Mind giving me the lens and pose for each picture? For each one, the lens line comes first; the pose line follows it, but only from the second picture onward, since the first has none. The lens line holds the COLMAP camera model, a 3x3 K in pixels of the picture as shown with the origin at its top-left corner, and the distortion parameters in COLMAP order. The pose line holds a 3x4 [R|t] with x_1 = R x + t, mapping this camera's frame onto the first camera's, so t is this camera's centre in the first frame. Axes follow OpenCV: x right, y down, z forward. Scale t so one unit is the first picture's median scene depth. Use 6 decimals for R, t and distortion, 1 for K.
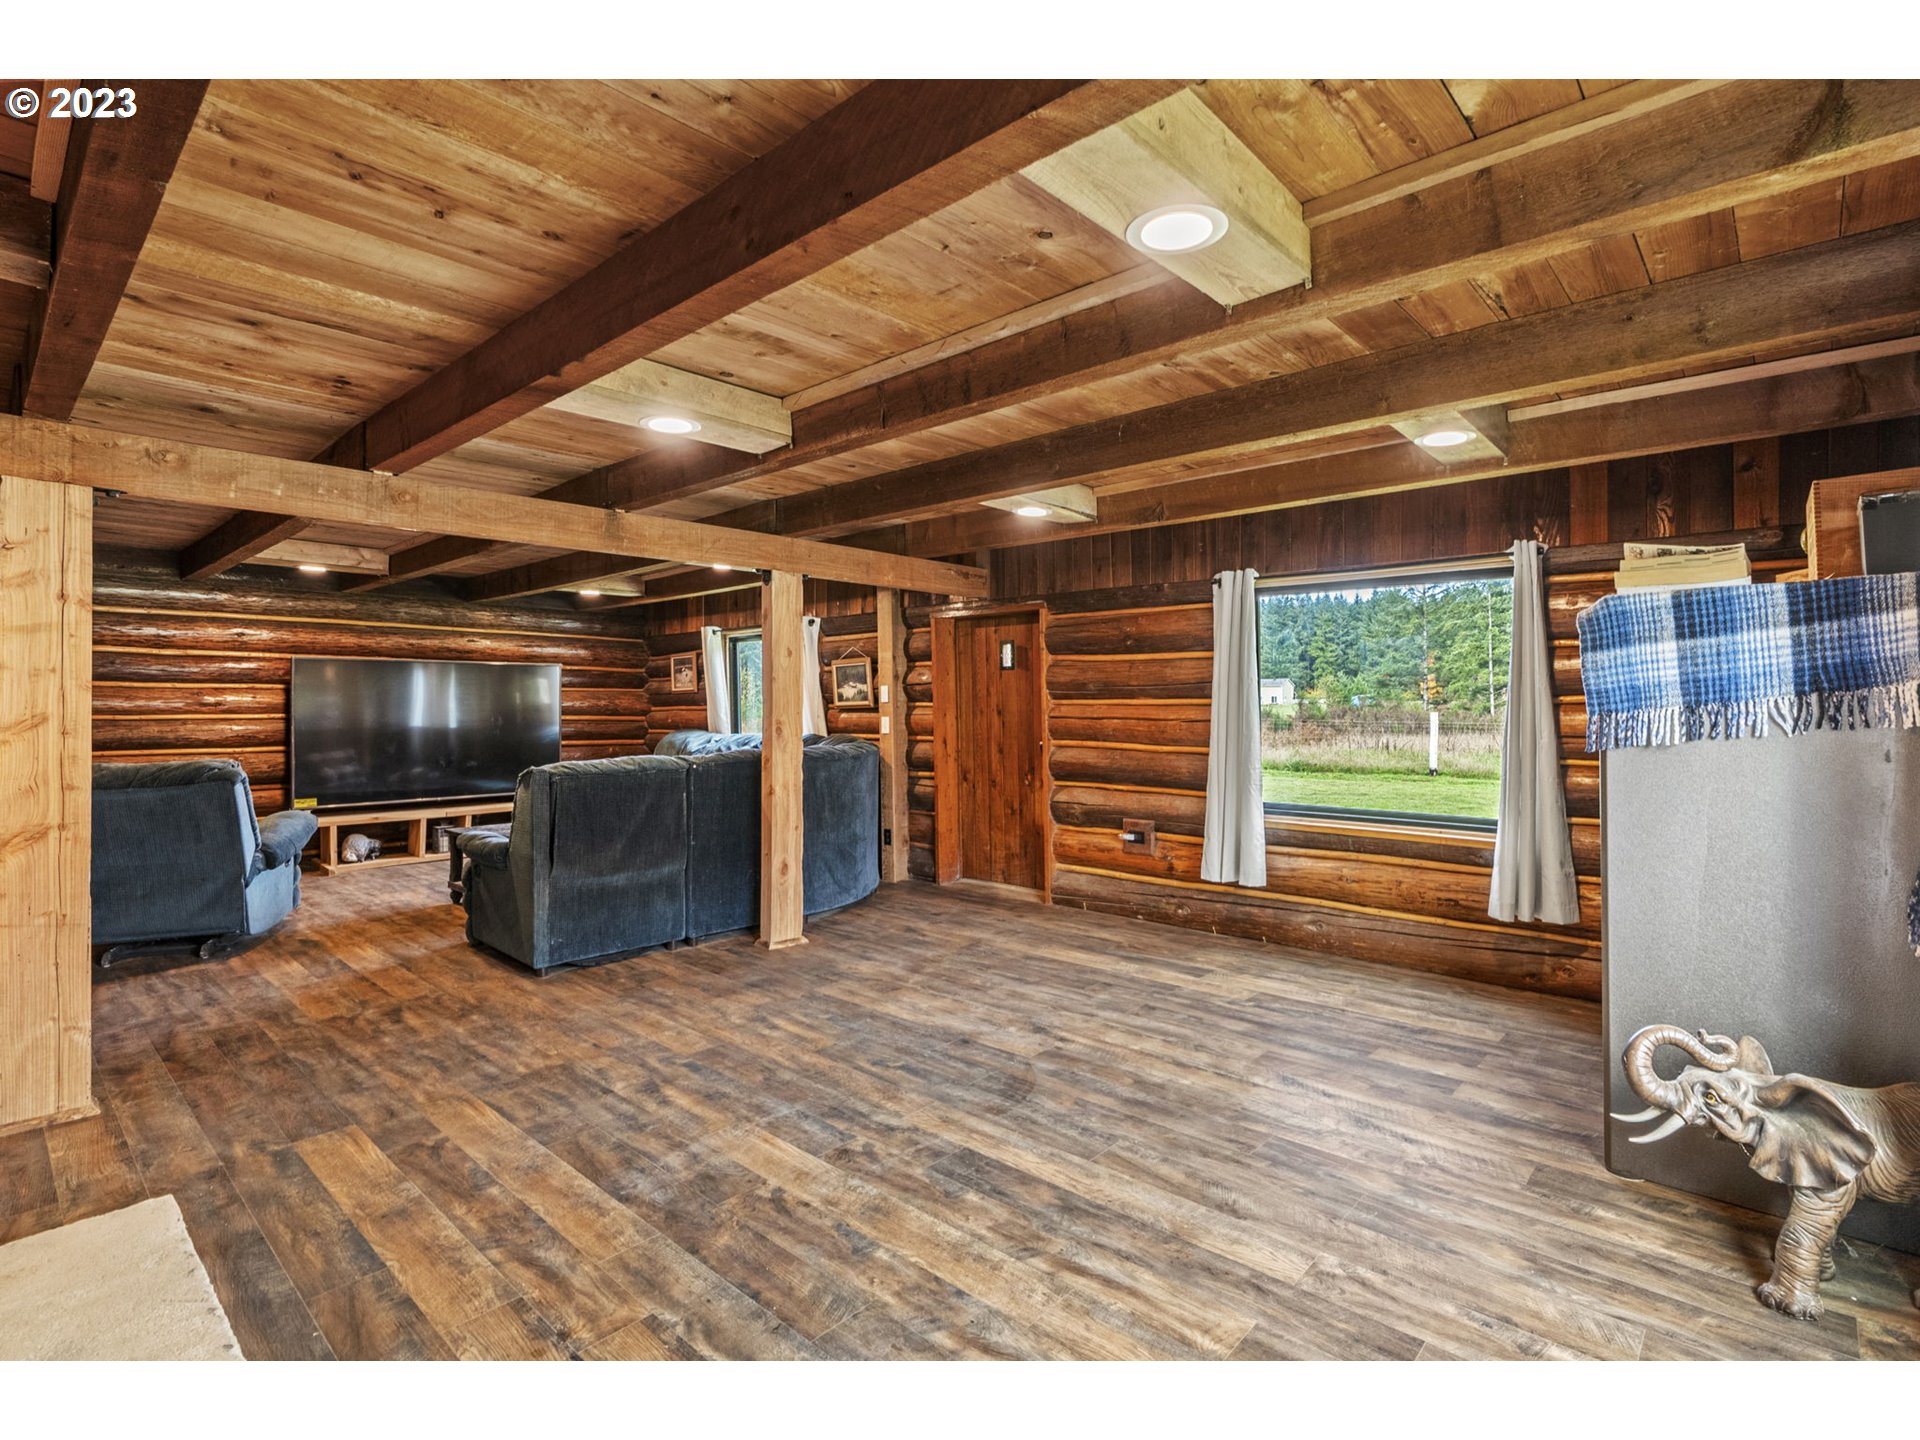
lens RADIAL K [[917.9, 0, 960.3], [0, 917.9, 697.6], [0, 0, 1]] dist [-0.010555, 0.000743]
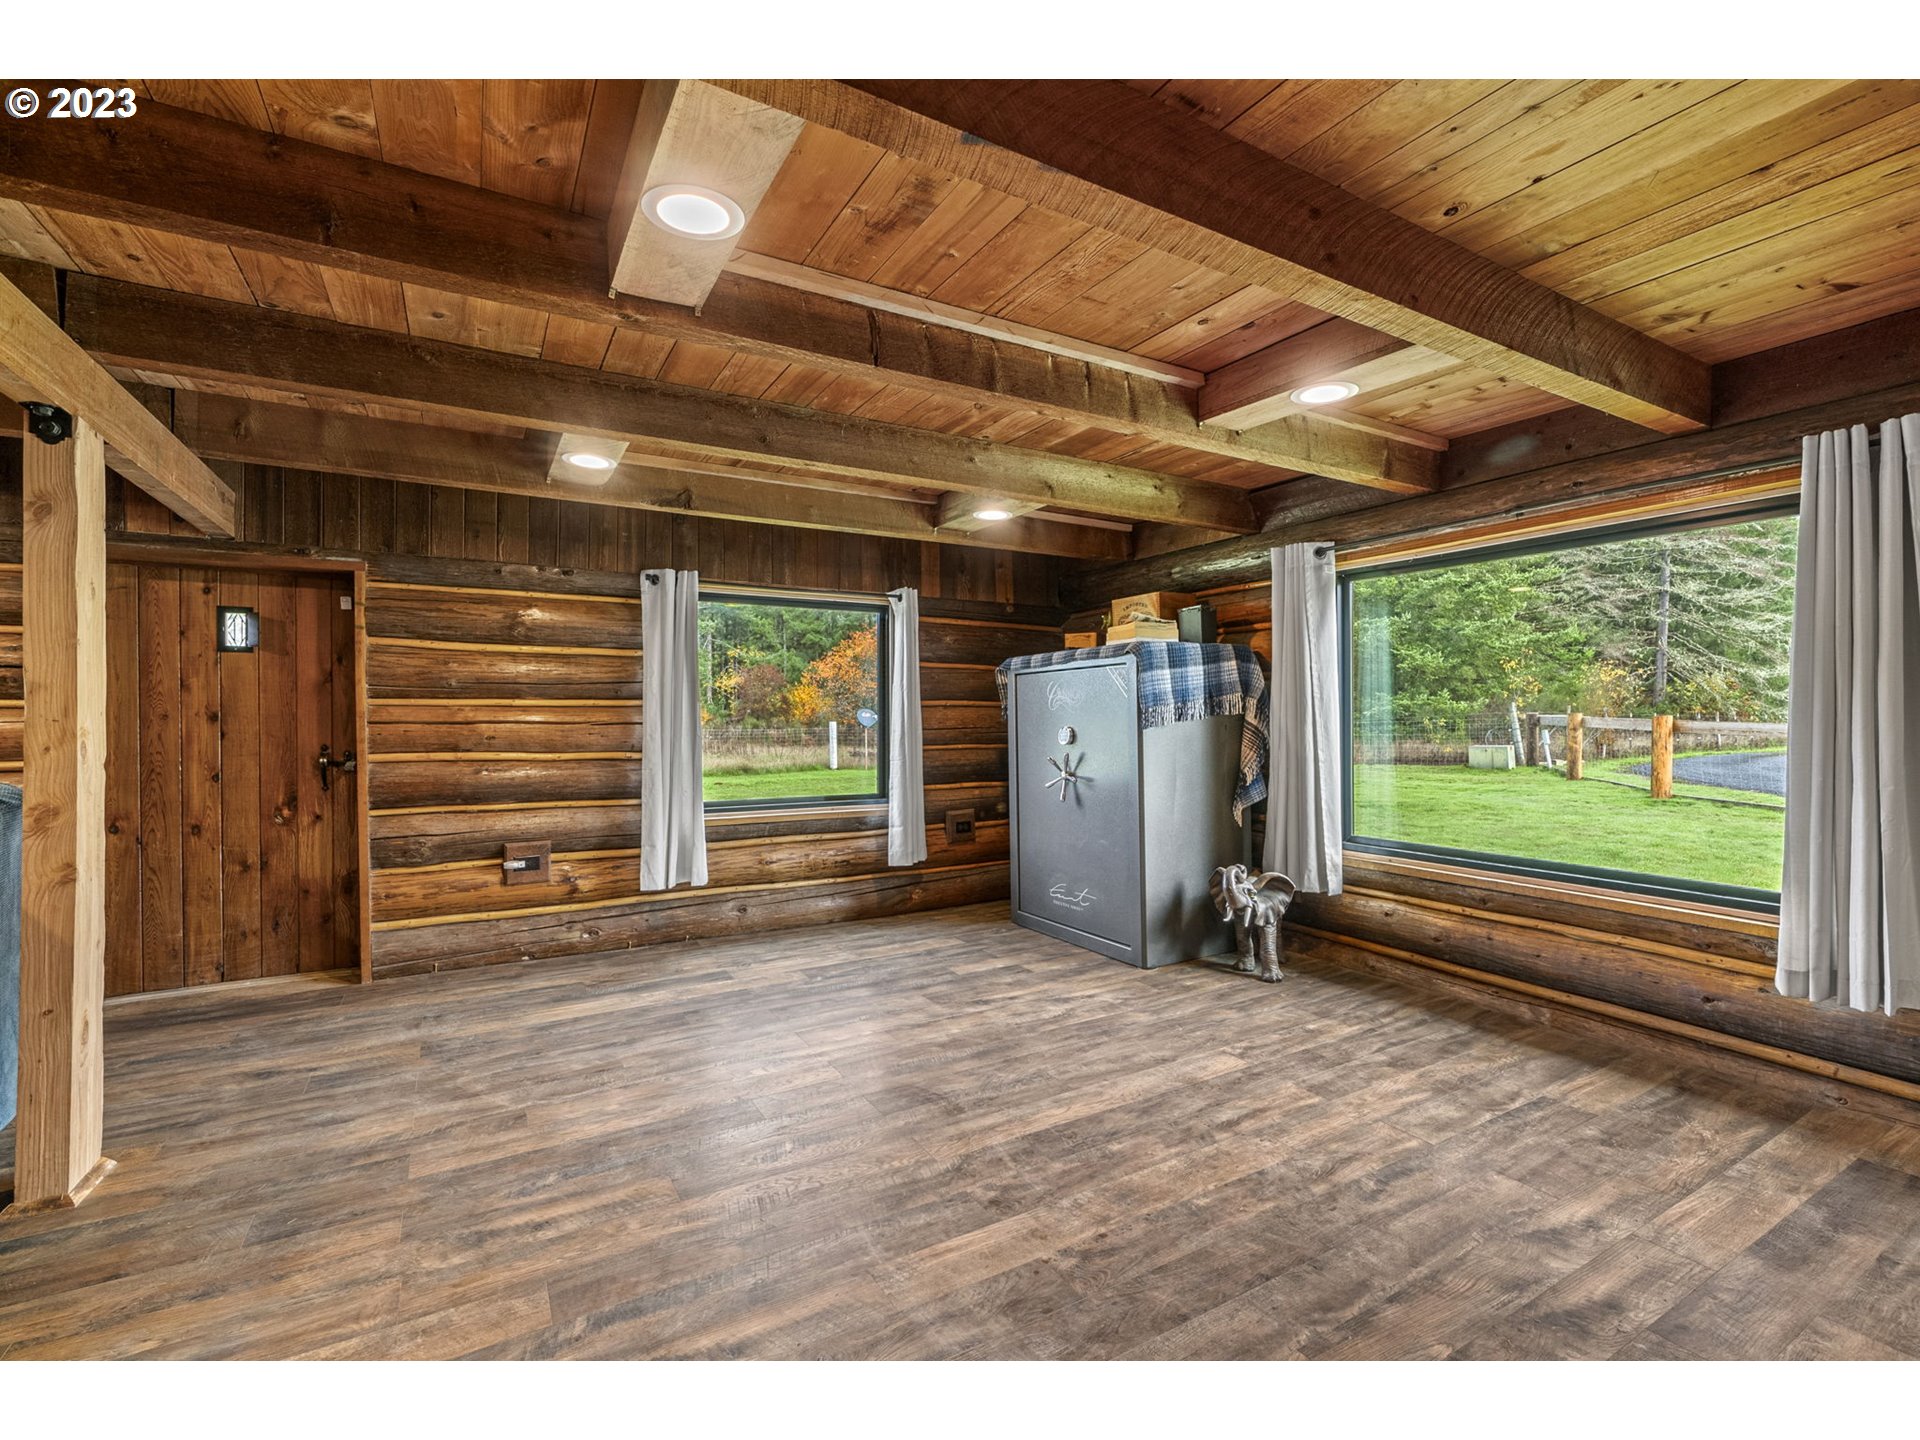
lens RADIAL K [[880.2, 0, 963.1], [0, 880.2, 706.5], [0, 0, 1]] dist [-0.011236, 0.000991]
pose [[0.293885, 0.011071, 0.955777, -0.653240], [-0.004173, 0.999938, -0.010299, 0.021259], [-0.955832, -0.000962, 0.293913, 0.543212]]
